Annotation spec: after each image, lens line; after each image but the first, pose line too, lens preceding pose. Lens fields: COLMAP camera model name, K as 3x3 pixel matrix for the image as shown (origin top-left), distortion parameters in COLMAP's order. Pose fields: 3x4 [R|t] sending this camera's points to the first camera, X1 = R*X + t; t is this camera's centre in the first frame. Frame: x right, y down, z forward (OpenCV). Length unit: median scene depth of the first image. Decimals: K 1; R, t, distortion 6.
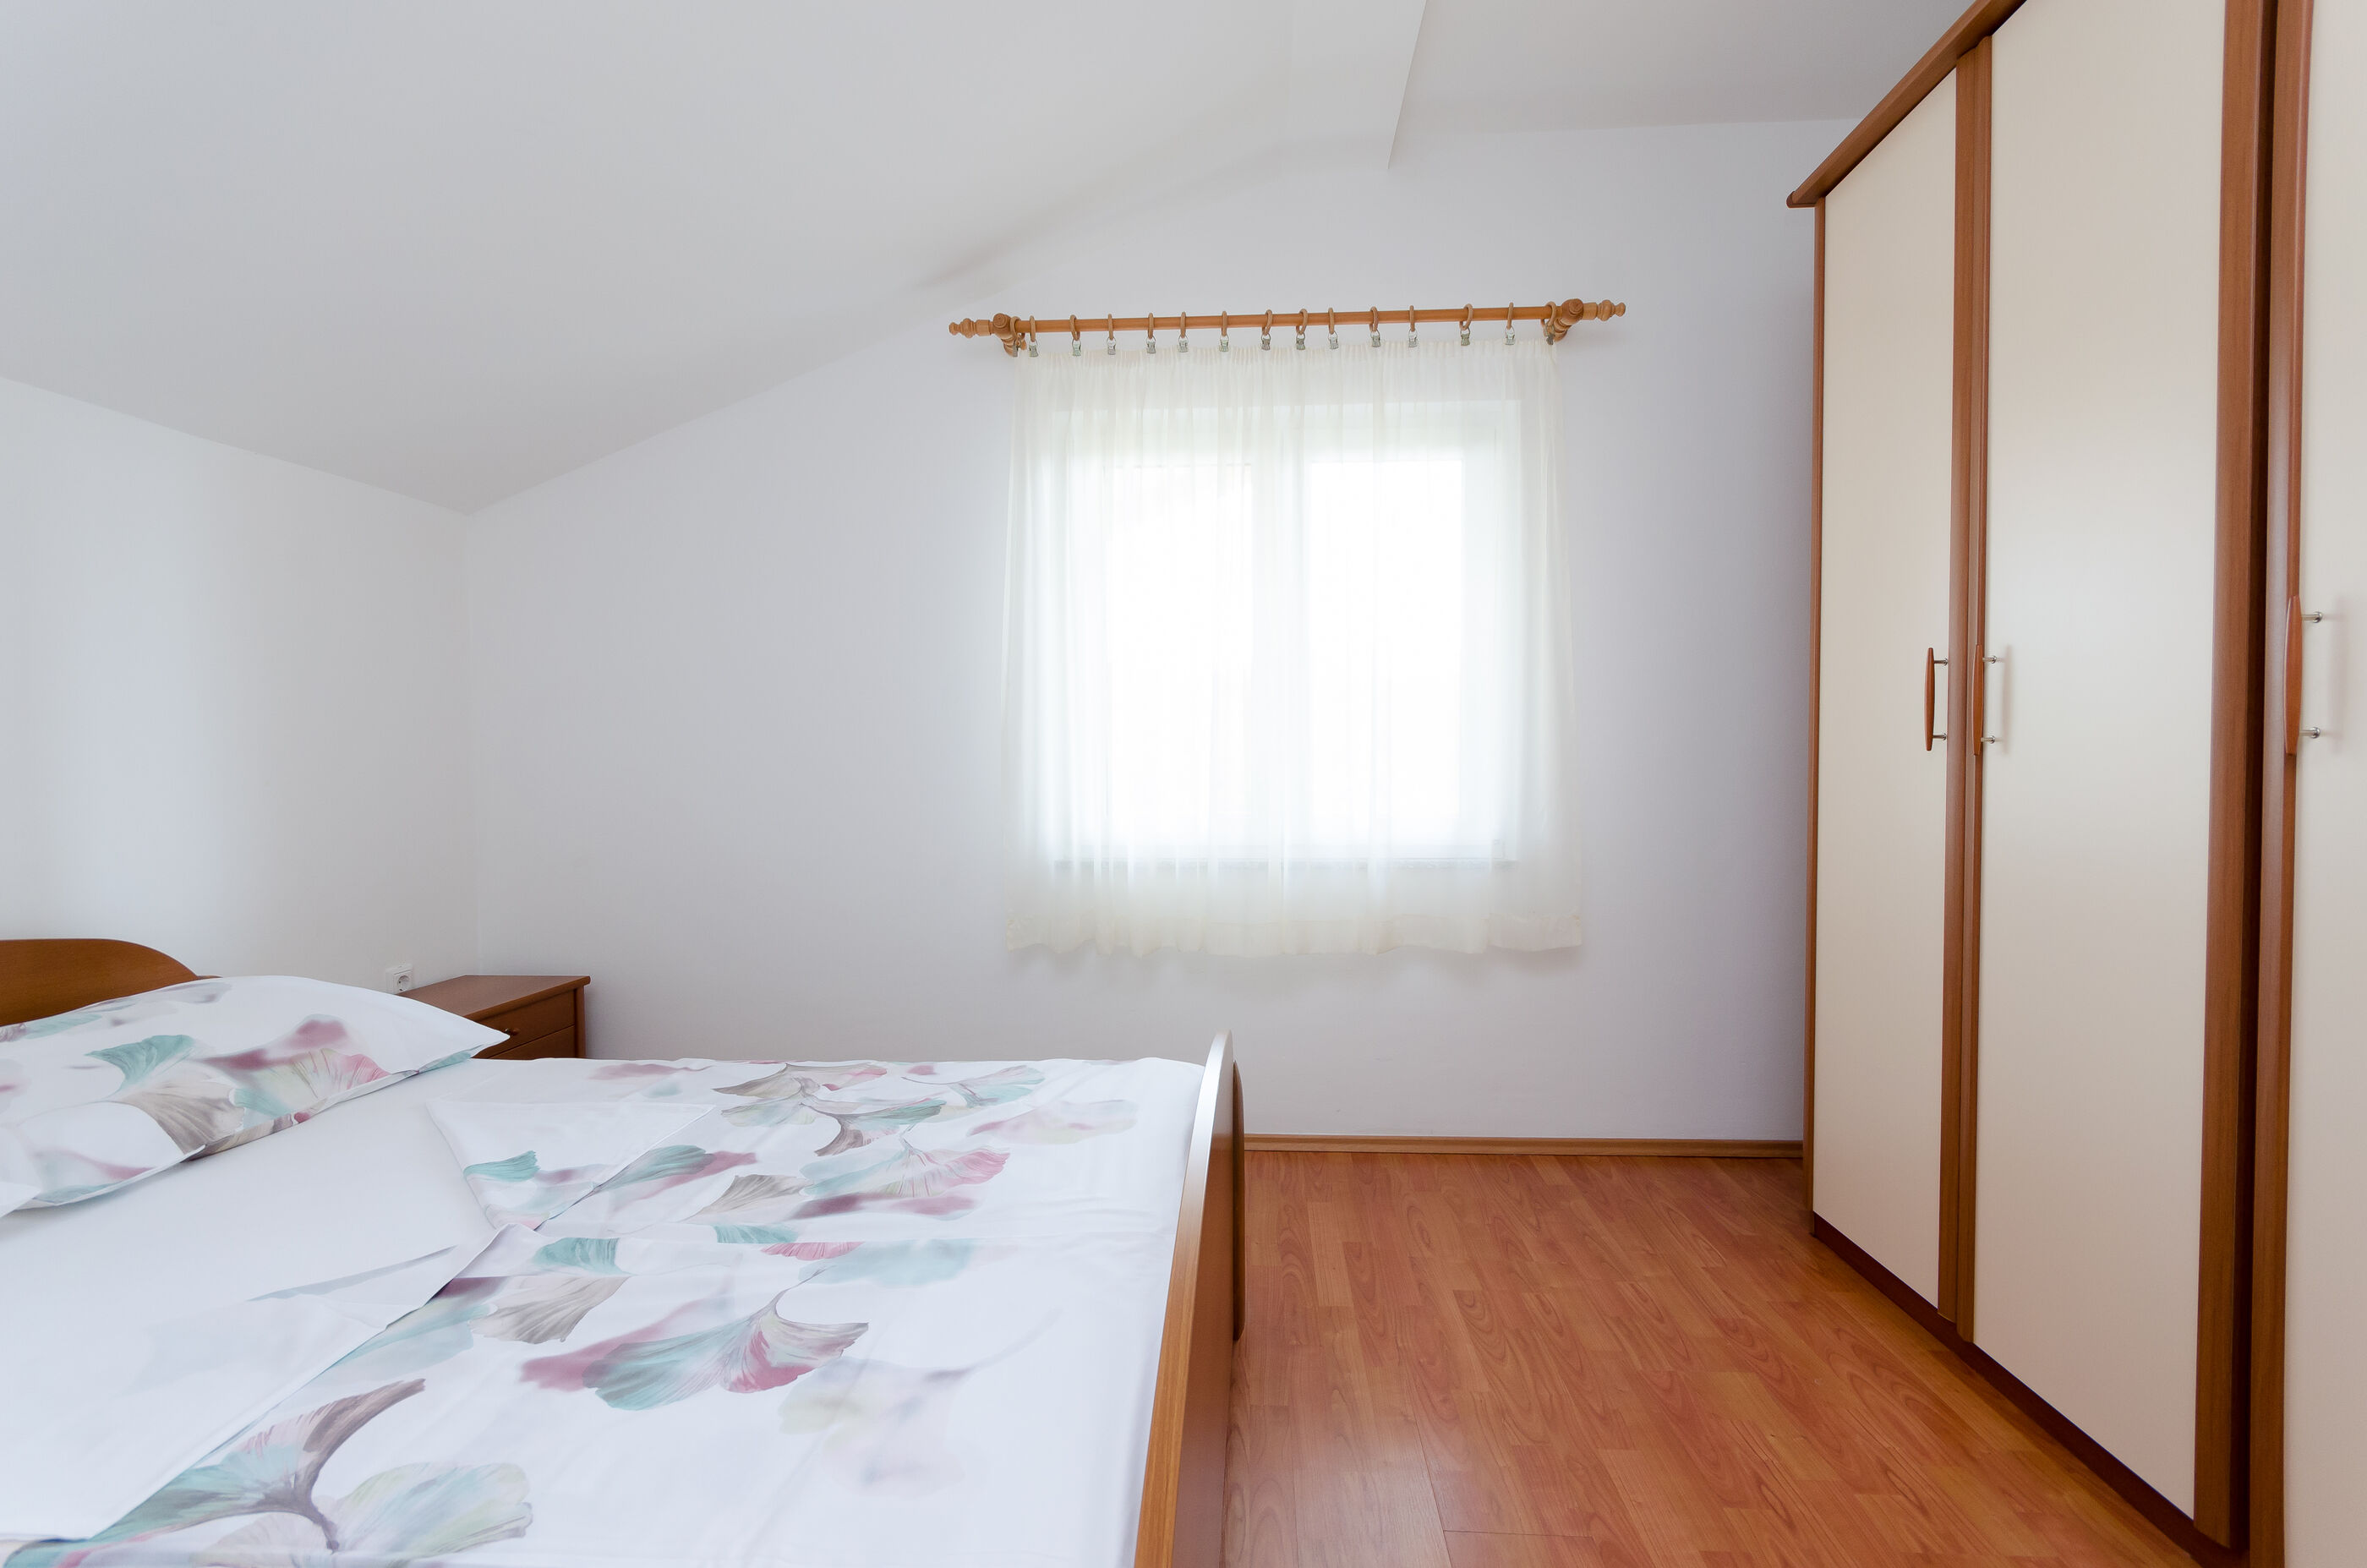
lens RADIAL K [[1109.0, 0, 1103.5], [0, 1109.0, 785.1], [0, 0, 1]] dist [-0.002226, 0.000079]
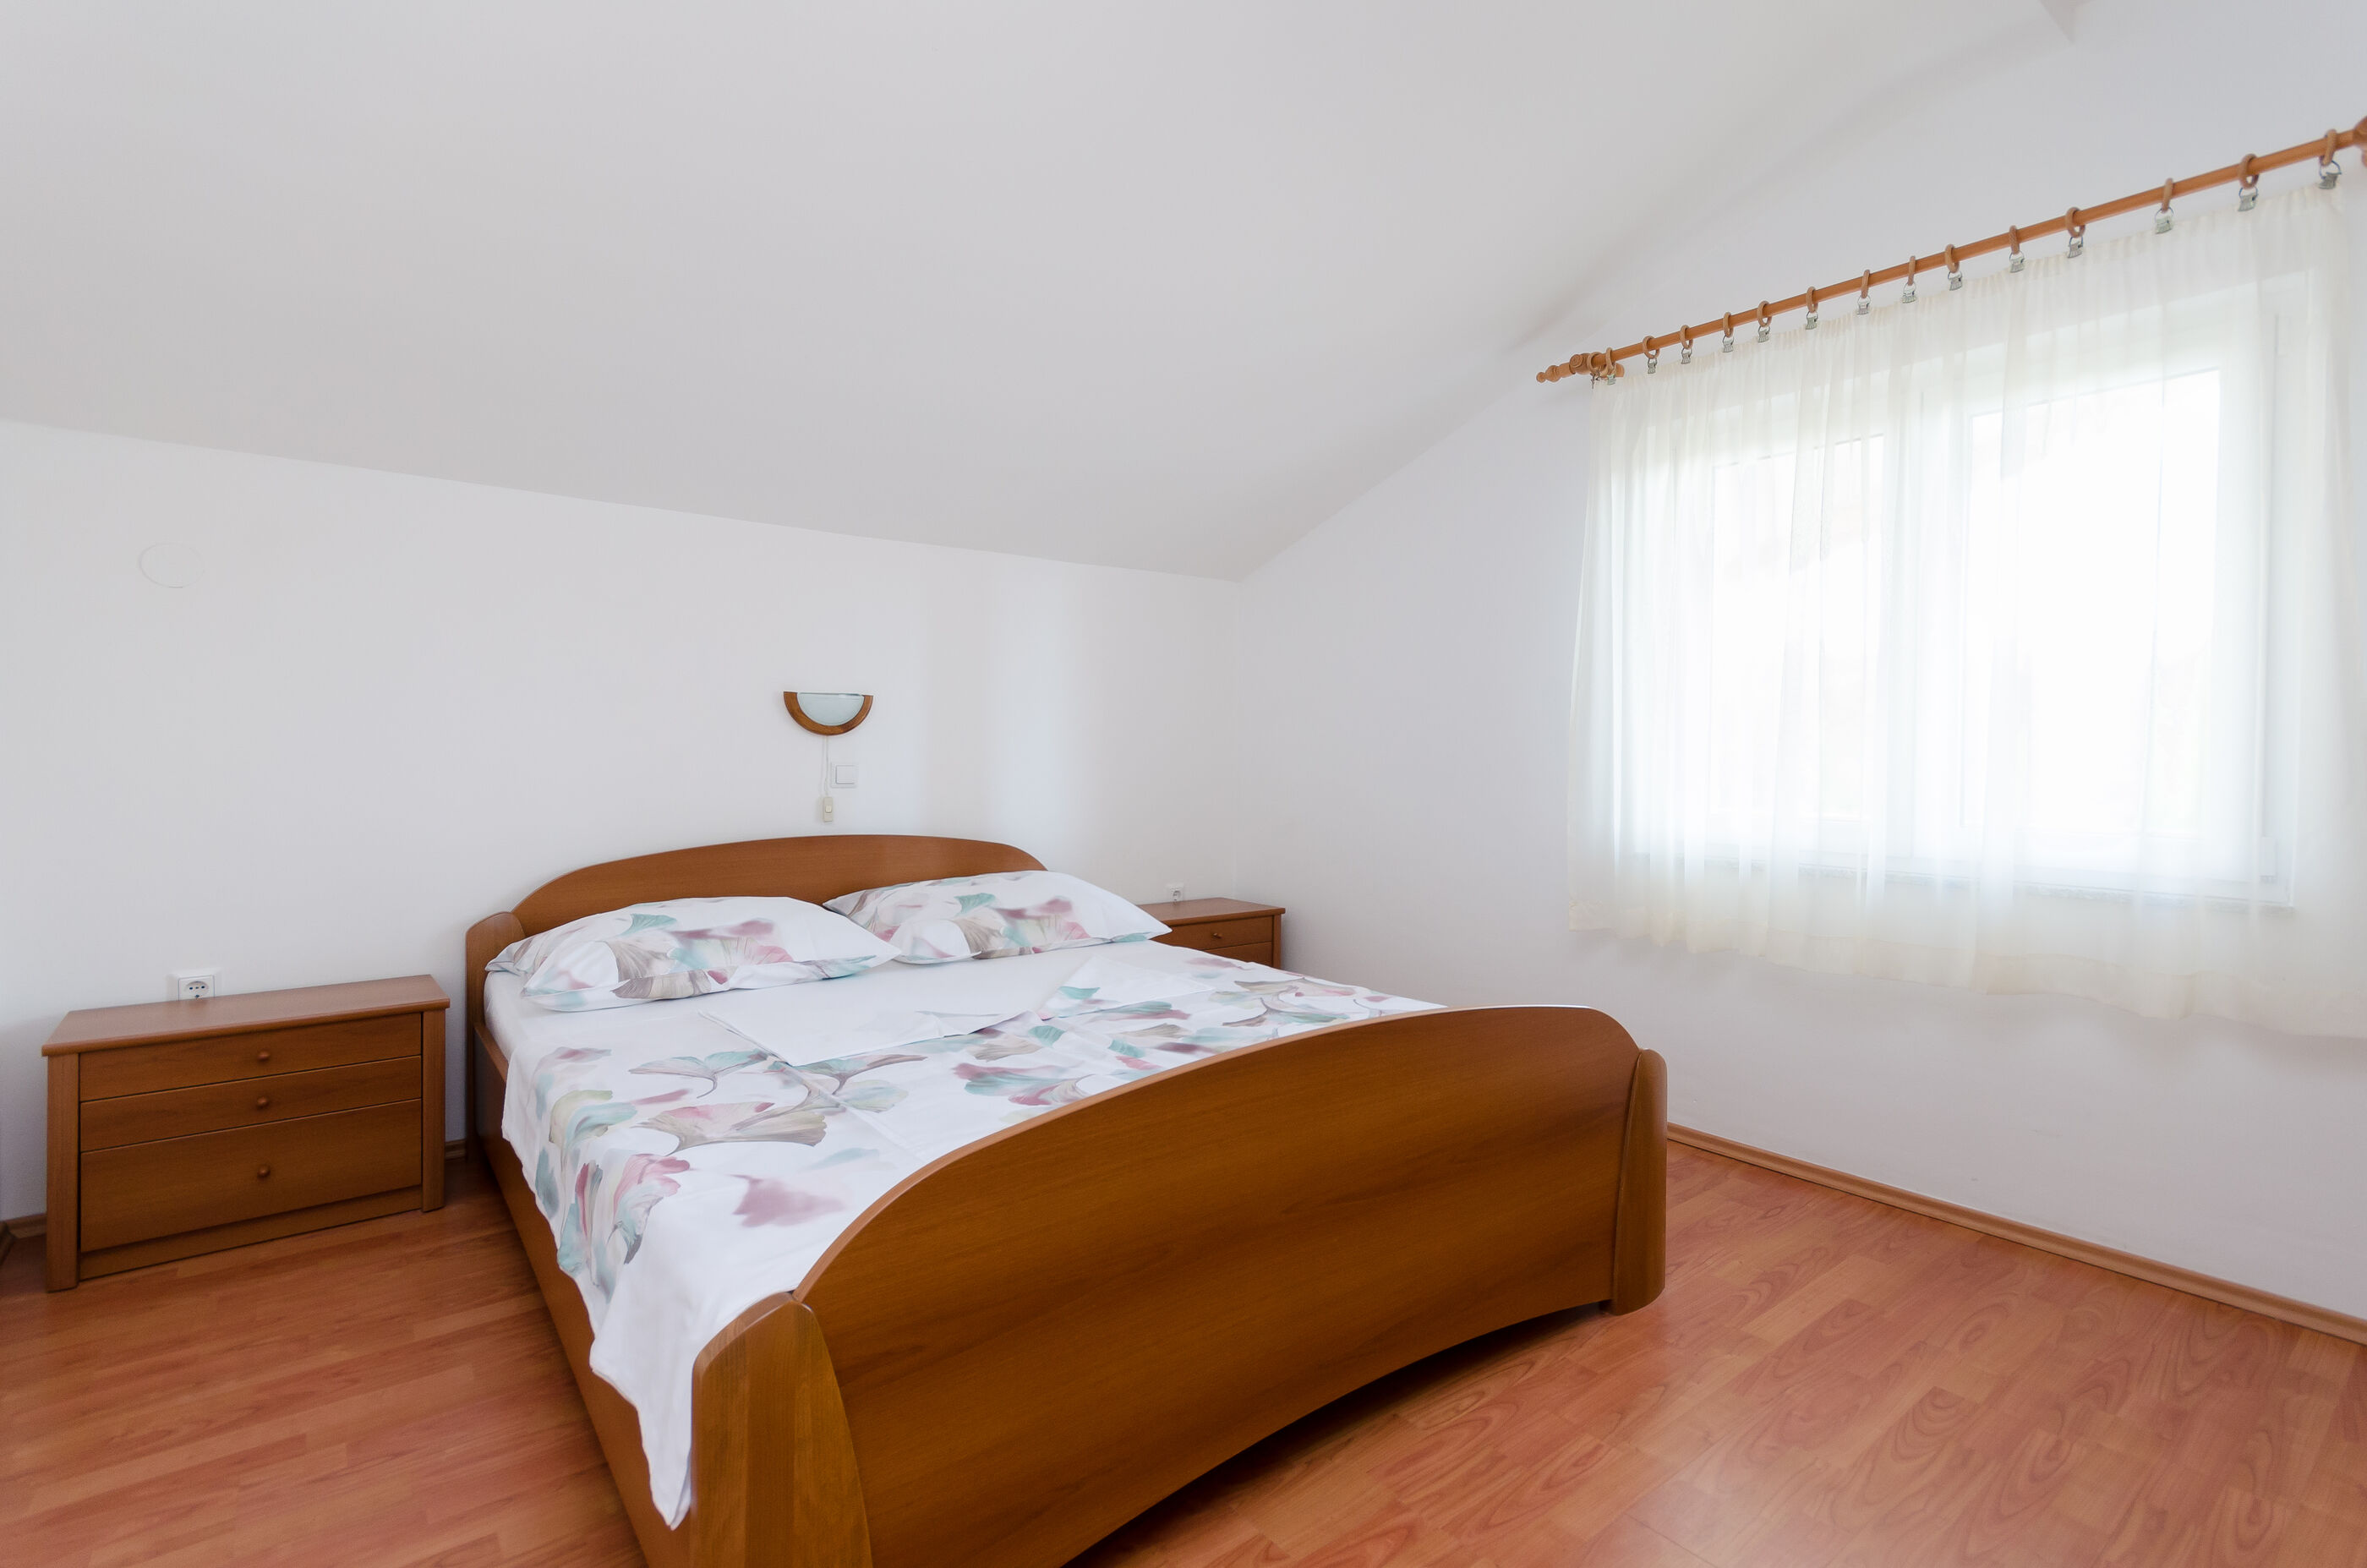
lens RADIAL K [[1063.9, 0, 1182.8], [0, 1063.9, 729.8], [0, 0, 1]] dist [0.011368, -0.000417]
pose [[0.682280, -0.000548, -0.731091, 0.542366], [-0.027663, 0.999264, -0.026565, -0.011829], [0.730568, 0.038349, 0.681763, -0.006544]]
